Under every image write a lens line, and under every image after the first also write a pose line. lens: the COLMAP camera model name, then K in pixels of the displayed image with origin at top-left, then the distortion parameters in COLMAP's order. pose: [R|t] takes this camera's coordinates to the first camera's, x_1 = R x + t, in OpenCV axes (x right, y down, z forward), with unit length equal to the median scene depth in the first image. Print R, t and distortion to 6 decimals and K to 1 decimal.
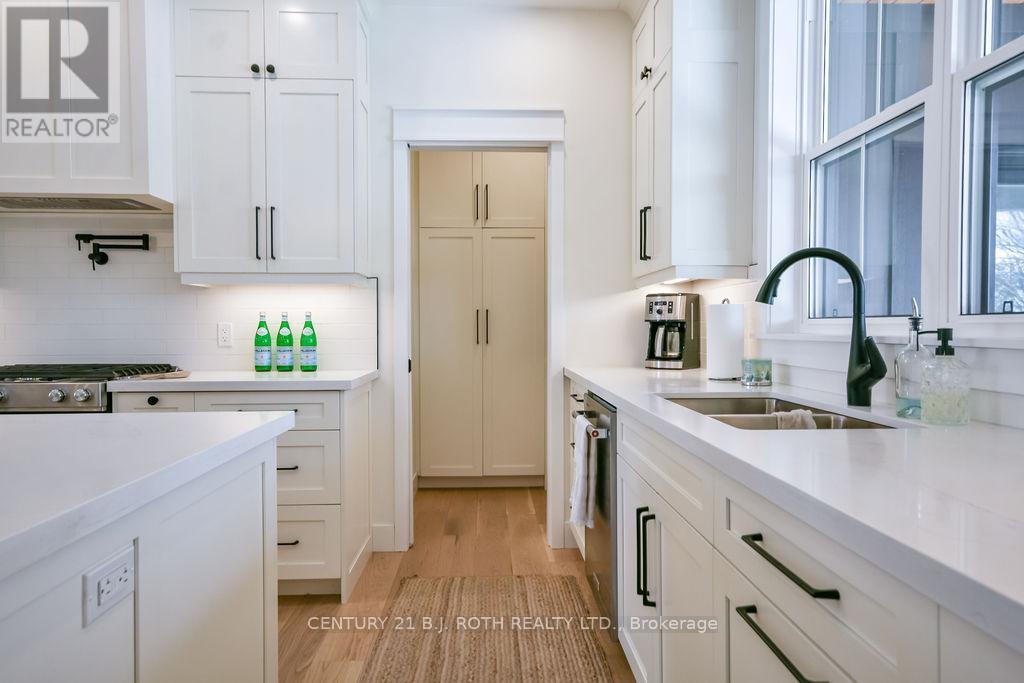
lens RADIAL K [[650.9, 0, 513.3], [0, 650.9, 340.7], [0, 0, 1]] dist [-0.000891, 0.013137]
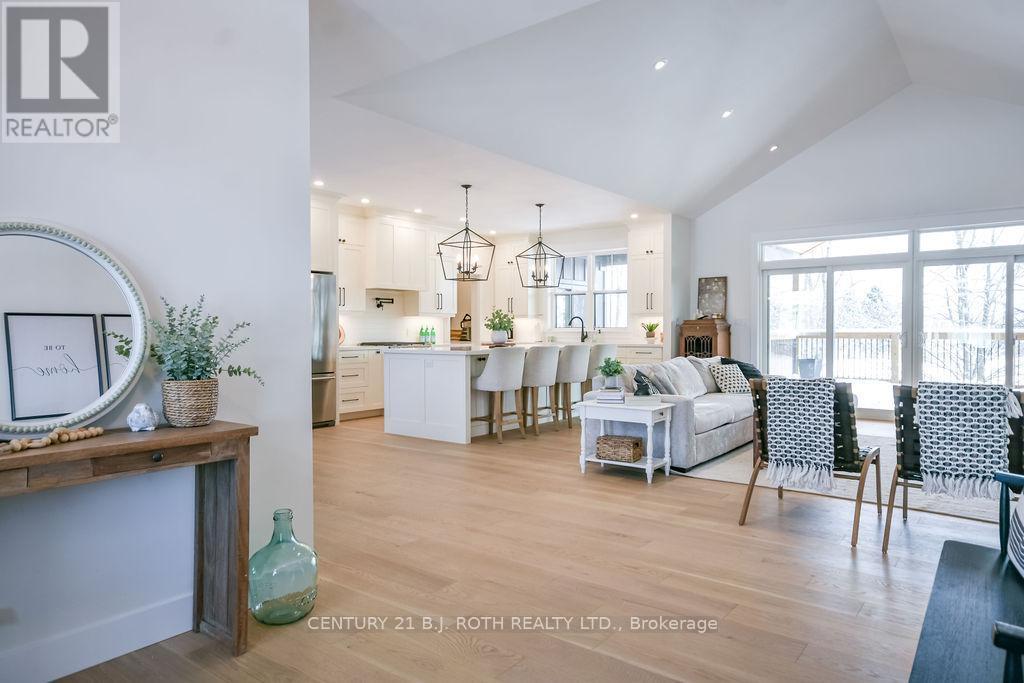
lens RADIAL K [[650.9, 0, 513.8], [0, 650.9, 335.8], [0, 0, 1]] dist [-0.000891, 0.013137]
pose [[0.629429, -0.007477, 0.777022, -2.542490], [0.014036, 0.999900, -0.001748, 0.022095], [-0.776931, 0.012006, 0.629471, -1.314981]]
